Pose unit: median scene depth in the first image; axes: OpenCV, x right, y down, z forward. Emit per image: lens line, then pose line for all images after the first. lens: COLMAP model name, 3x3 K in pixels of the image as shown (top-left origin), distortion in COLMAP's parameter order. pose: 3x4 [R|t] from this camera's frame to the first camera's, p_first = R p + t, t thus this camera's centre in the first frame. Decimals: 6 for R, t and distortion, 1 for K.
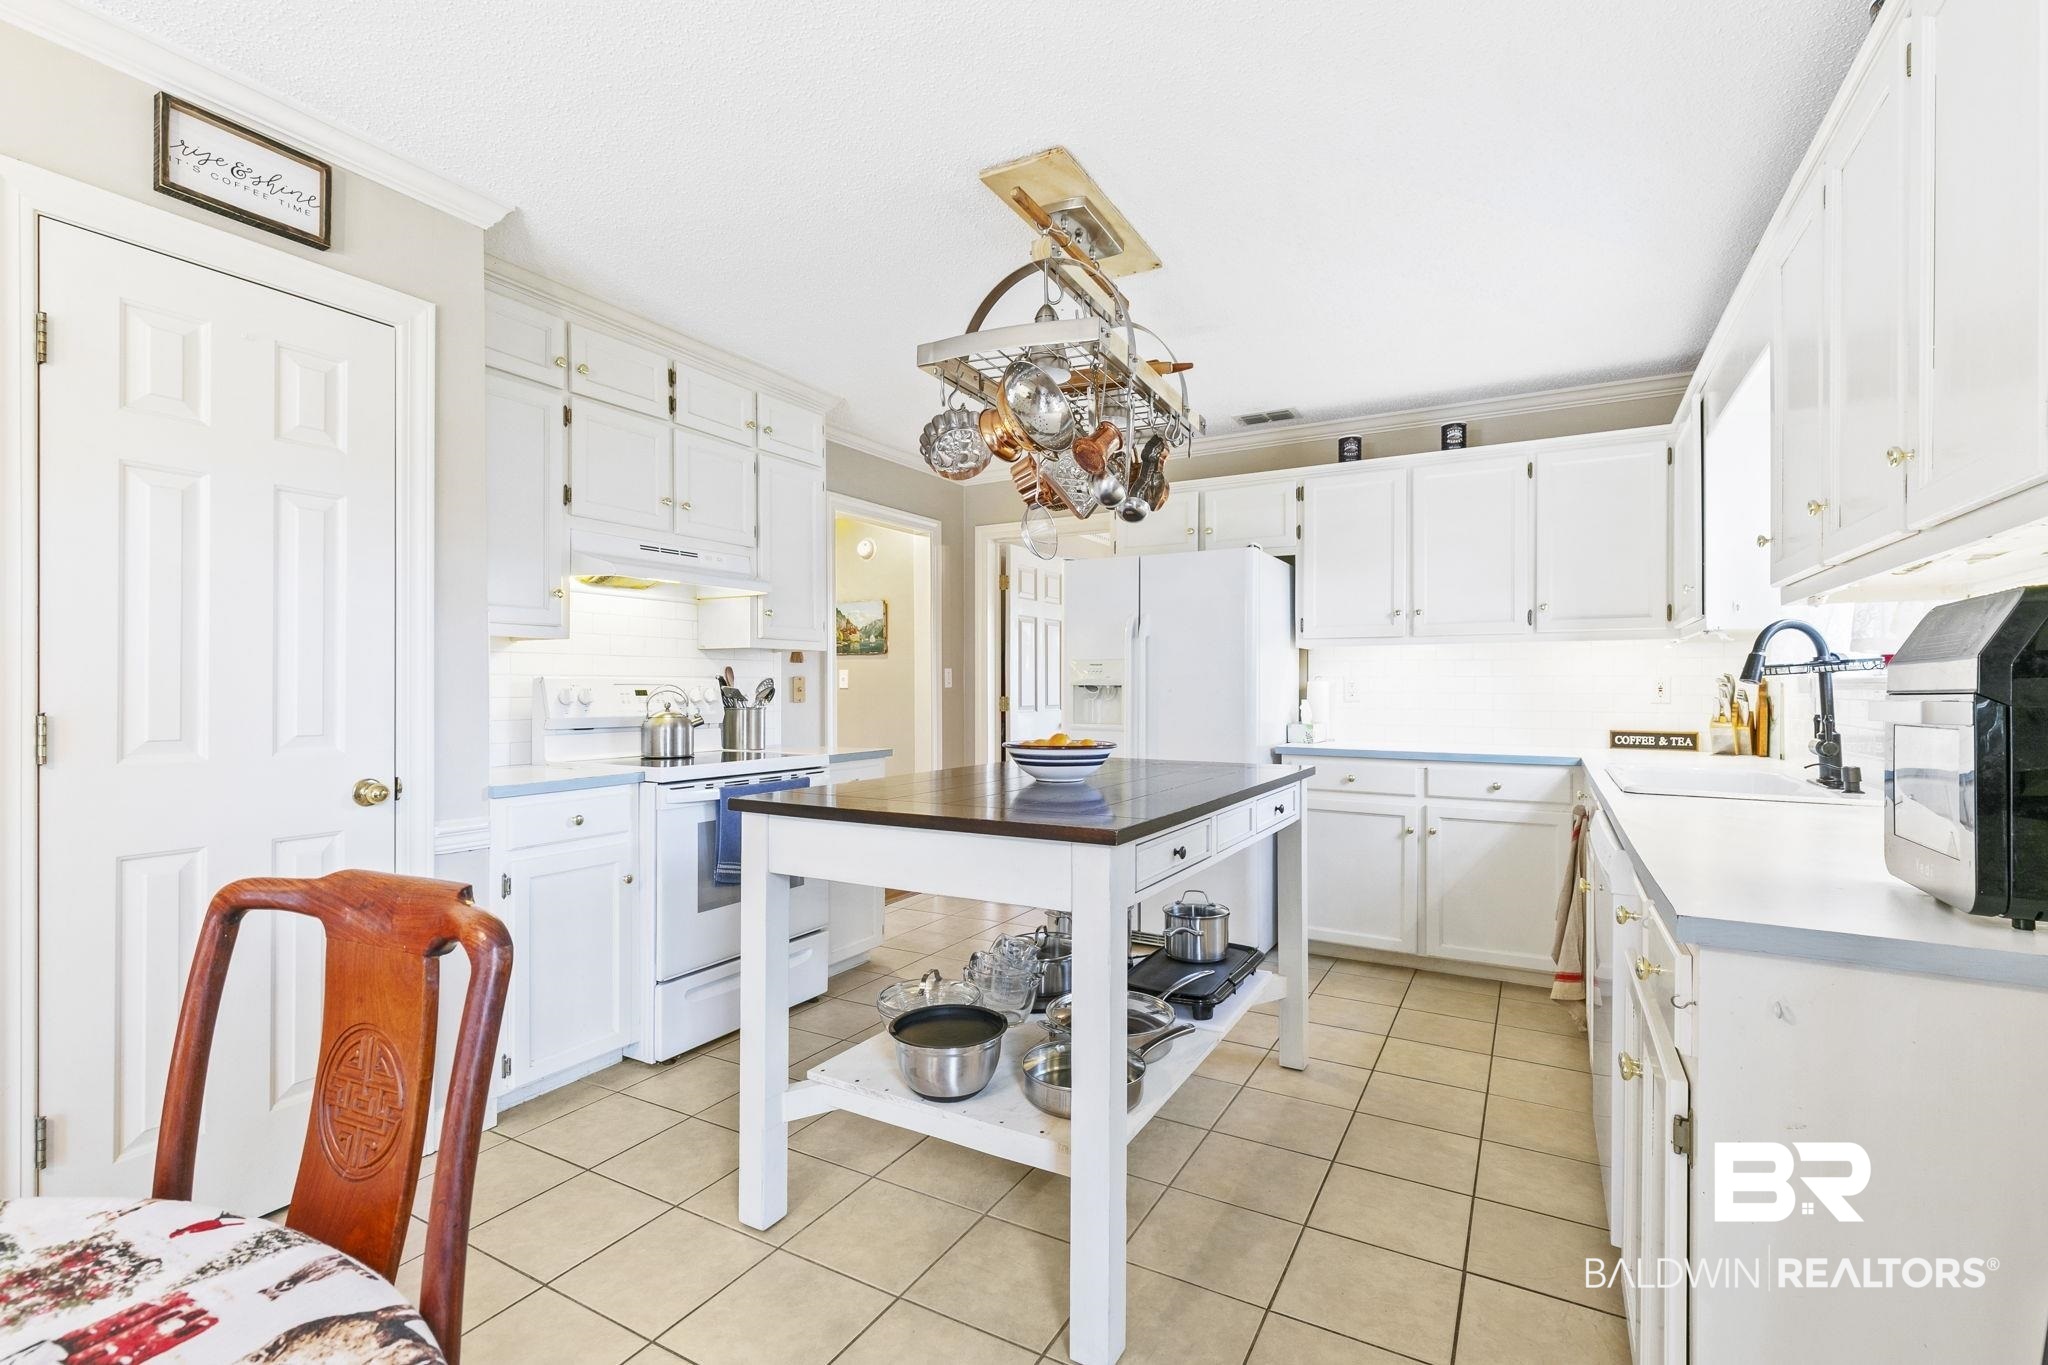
lens RADIAL K [[917.5, 0, 1020.1], [0, 917.5, 682.6], [0, 0, 1]] dist [0.001038, 0.001244]
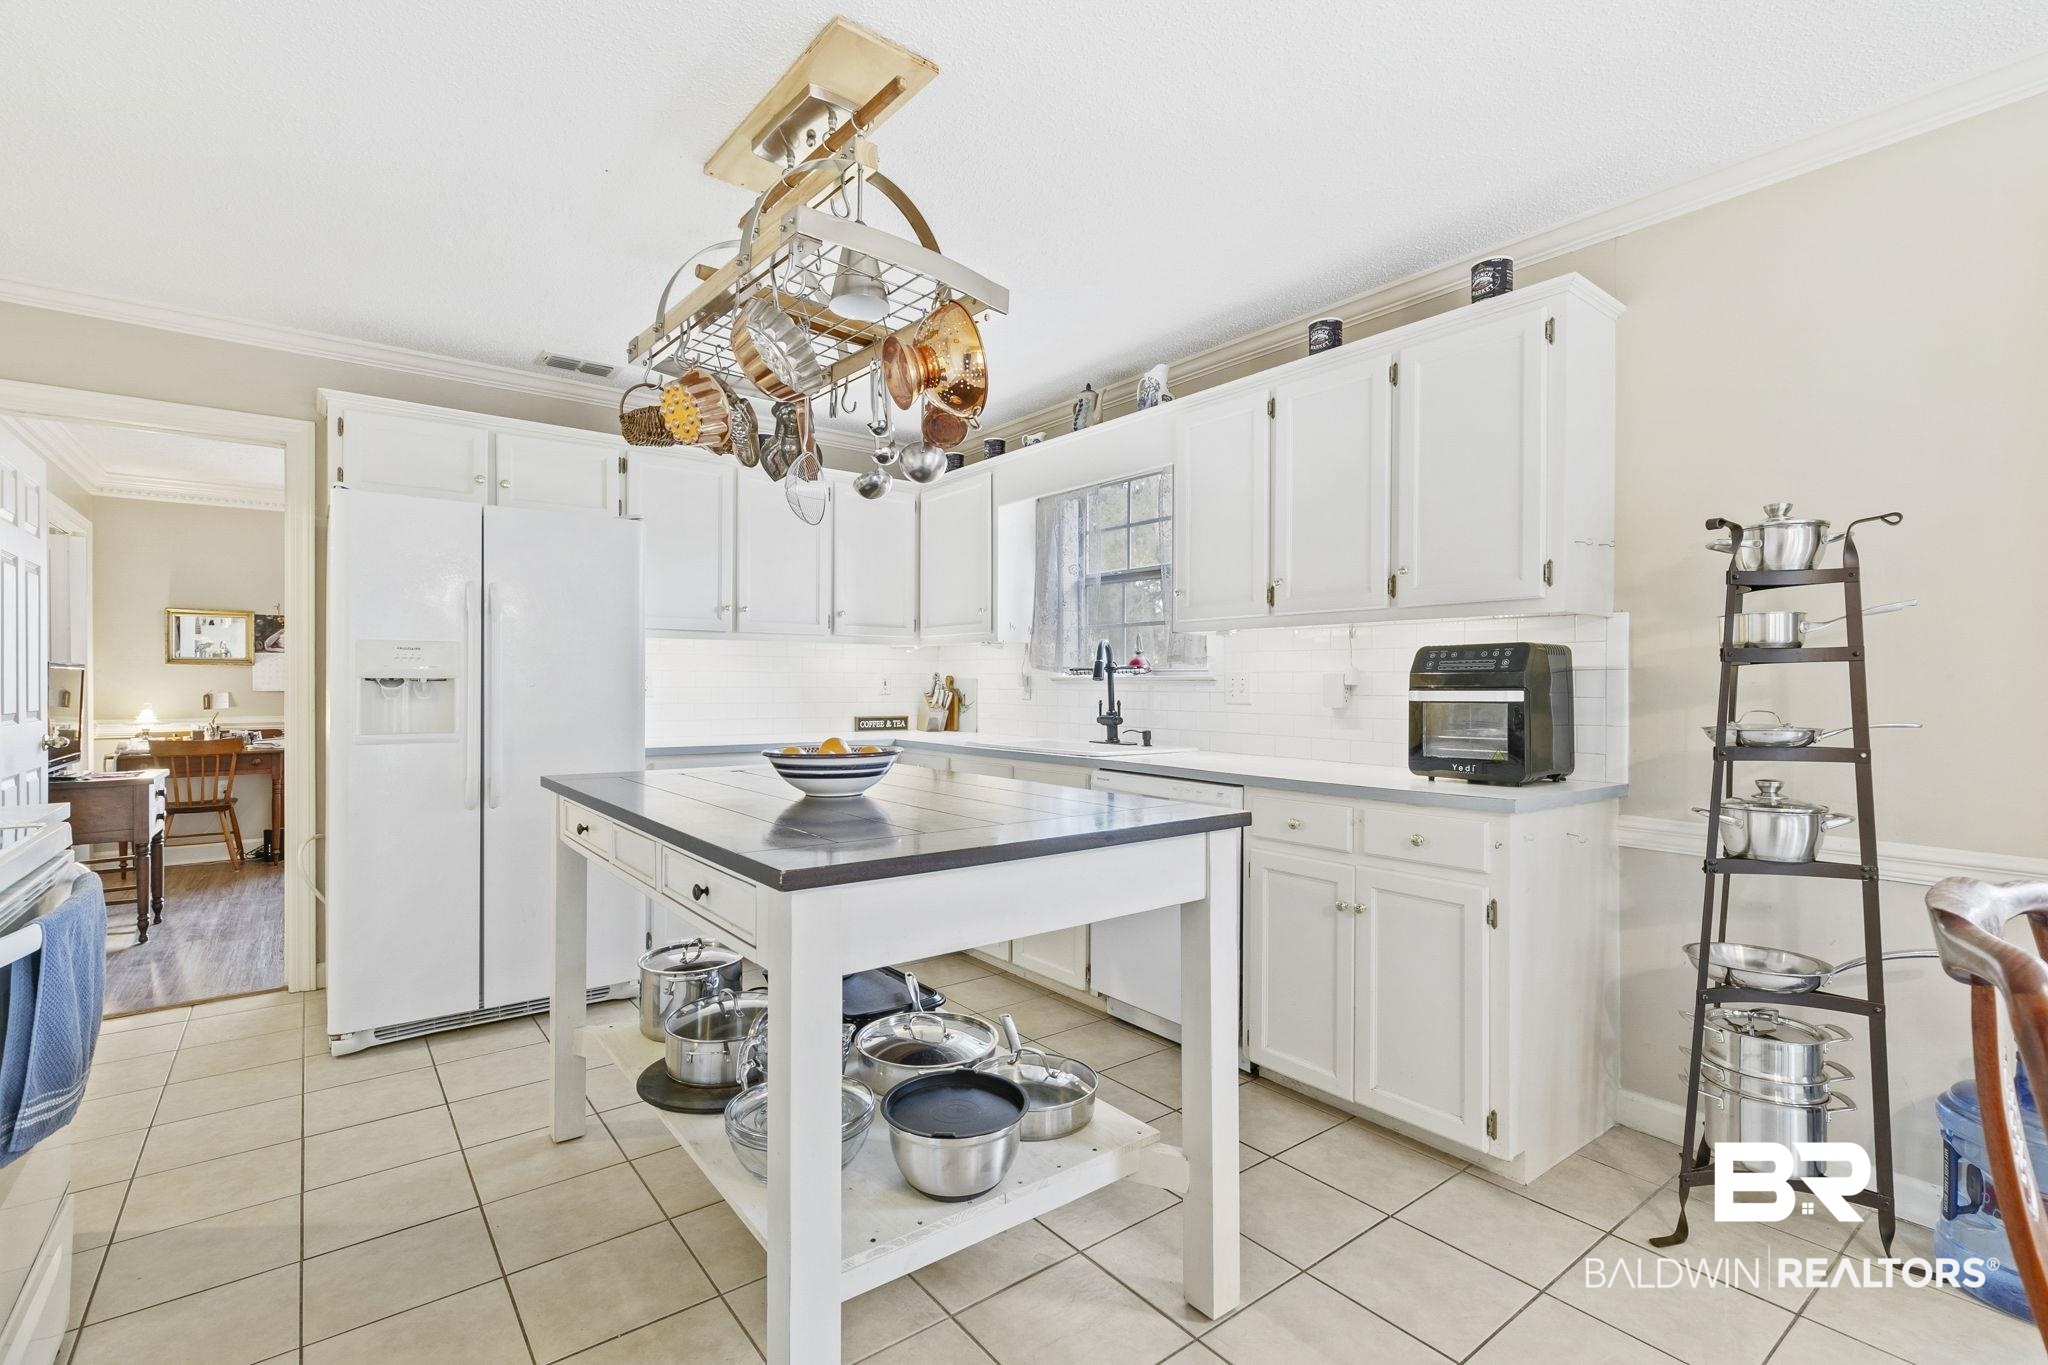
lens RADIAL K [[917.5, 0, 1024.0], [0, 917.5, 685.3], [0, 0, 1]] dist [0.001038, 0.001244]
pose [[0.378006, -0.001115, 0.925802, -0.427979], [-0.005472, 0.999979, 0.003438, 0.004263], [-0.925787, -0.006366, 0.377992, 0.337150]]
